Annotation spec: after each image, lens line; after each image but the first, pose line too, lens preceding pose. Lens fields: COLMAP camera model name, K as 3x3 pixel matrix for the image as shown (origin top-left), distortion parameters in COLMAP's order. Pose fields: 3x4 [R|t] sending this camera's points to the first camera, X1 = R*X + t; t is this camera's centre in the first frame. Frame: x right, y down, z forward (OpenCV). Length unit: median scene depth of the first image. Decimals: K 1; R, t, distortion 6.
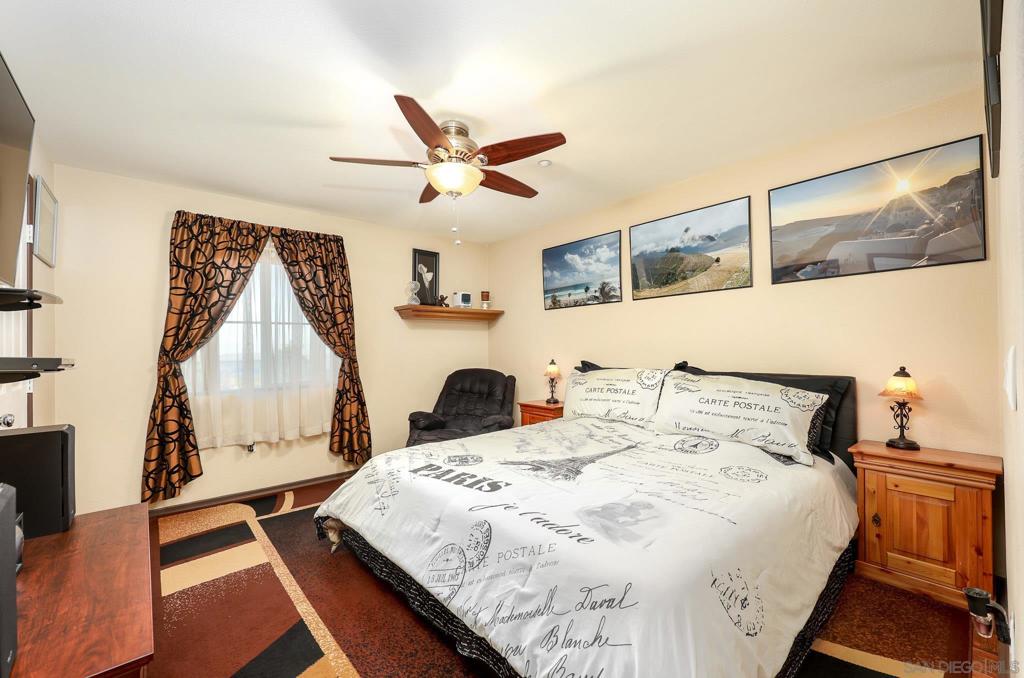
lens RADIAL K [[416.9, 0, 513.3], [0, 416.9, 350.0], [0, 0, 1]] dist [-0.000691, -0.000097]
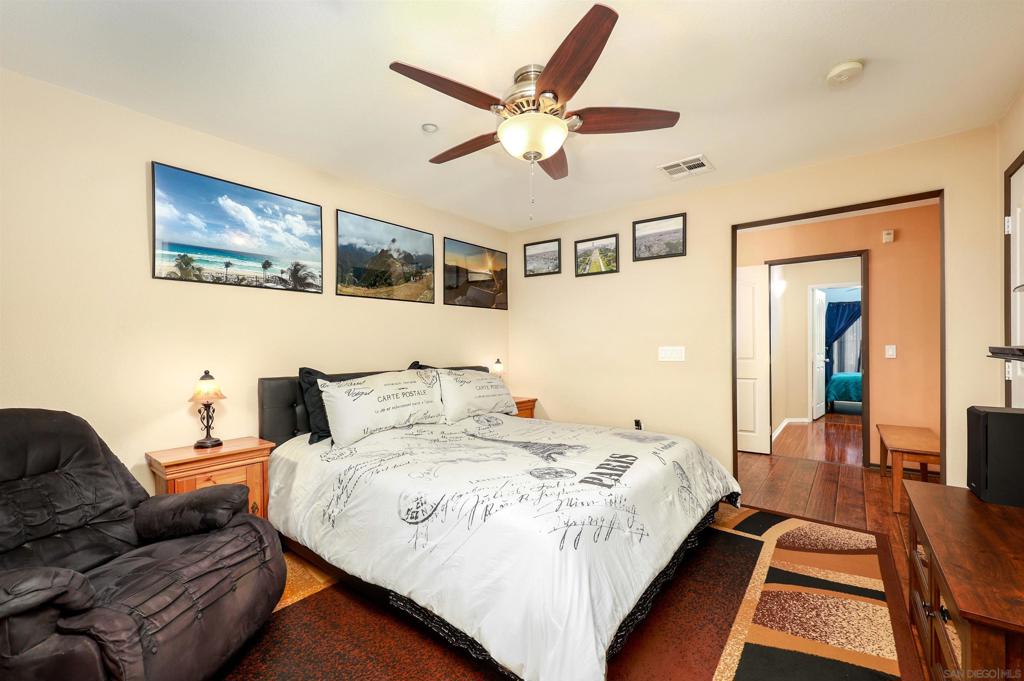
lens RADIAL K [[416.9, 0, 513.3], [0, 416.9, 351.5], [0, 0, 1]] dist [-0.000691, -0.000097]
pose [[-0.171256, 0.007727, 0.985196, -0.607385], [0.020852, 0.999774, -0.004217, 0.008412], [-0.985006, 0.019821, -0.171379, 0.772868]]
